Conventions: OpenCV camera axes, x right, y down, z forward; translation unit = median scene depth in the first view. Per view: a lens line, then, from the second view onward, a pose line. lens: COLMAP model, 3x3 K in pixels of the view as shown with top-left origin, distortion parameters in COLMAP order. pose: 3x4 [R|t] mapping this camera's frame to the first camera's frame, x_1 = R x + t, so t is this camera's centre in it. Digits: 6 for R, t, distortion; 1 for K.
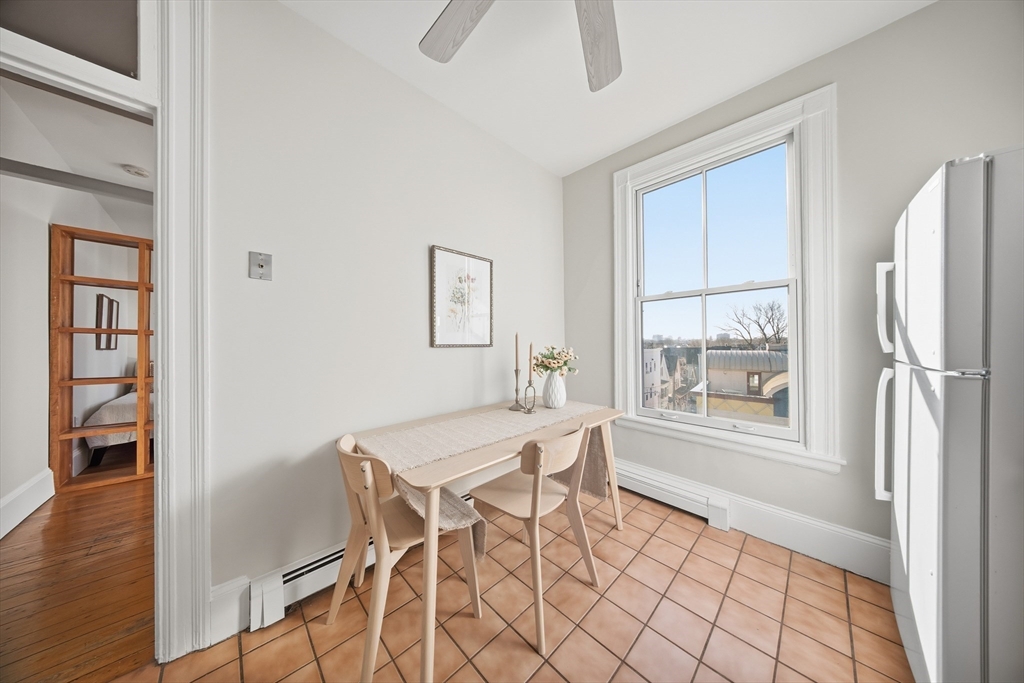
lens RADIAL K [[298.8, 0, 523.6], [0, 298.8, 342.3], [0, 0, 1]] dist [-0.004326, -0.000026]
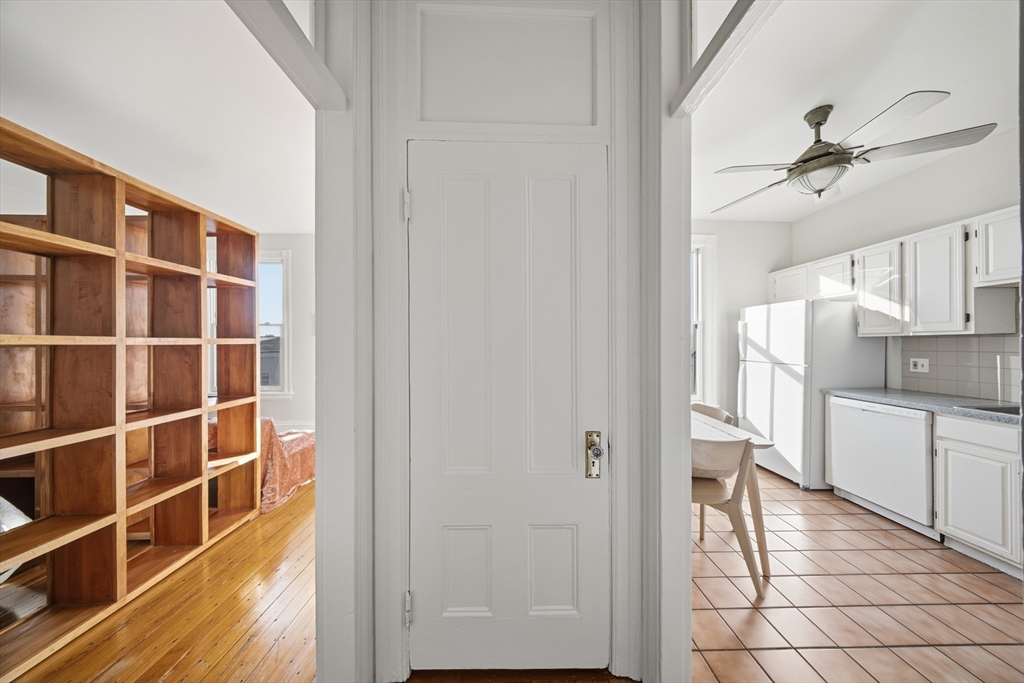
lens RADIAL K [[310.3, 0, 517.6], [0, 310.3, 343.1], [0, 0, 1]] dist [-0.002859, -0.000147]
pose [[0.683433, 0.003121, 0.730006, -1.280996], [-0.005286, 0.999986, 0.000673, -0.050909], [-0.729994, -0.004318, 0.683440, 0.397166]]
